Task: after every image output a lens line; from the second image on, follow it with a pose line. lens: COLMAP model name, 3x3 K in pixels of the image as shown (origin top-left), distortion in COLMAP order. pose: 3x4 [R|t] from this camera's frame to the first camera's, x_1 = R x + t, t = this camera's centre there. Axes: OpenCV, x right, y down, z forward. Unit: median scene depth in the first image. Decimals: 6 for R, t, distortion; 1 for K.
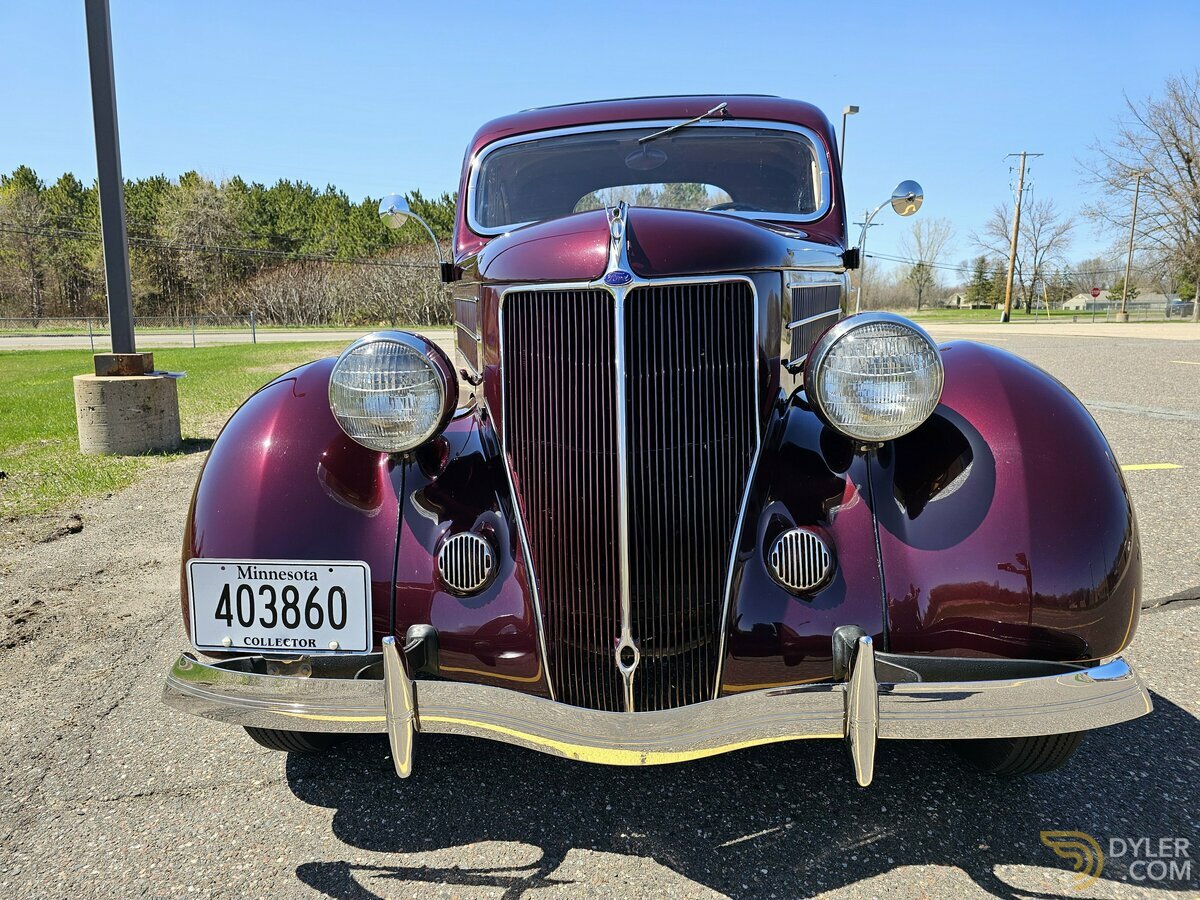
lens RADIAL K [[806.0, 0, 594.7], [0, 806.0, 449.1], [0, 0, 1]] dist [0.037417, -0.037648]
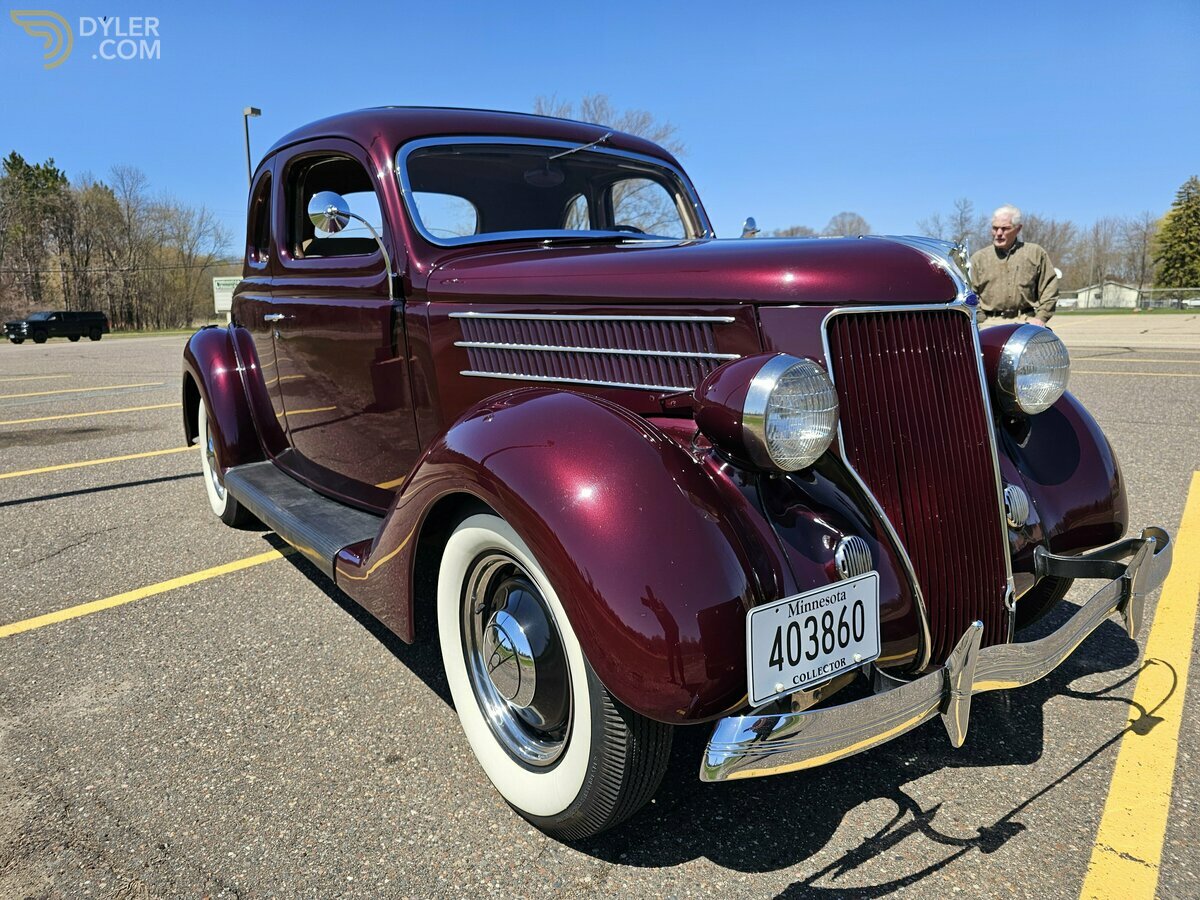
lens RADIAL K [[806.0, 0, 598.1], [0, 806.0, 453.5], [0, 0, 1]] dist [0.037417, -0.037648]
pose [[0.760434, -0.119646, 0.638298, -1.101554], [0.122004, 0.991701, 0.040542, -0.090387], [-0.637852, 0.047045, 0.768721, 0.370256]]
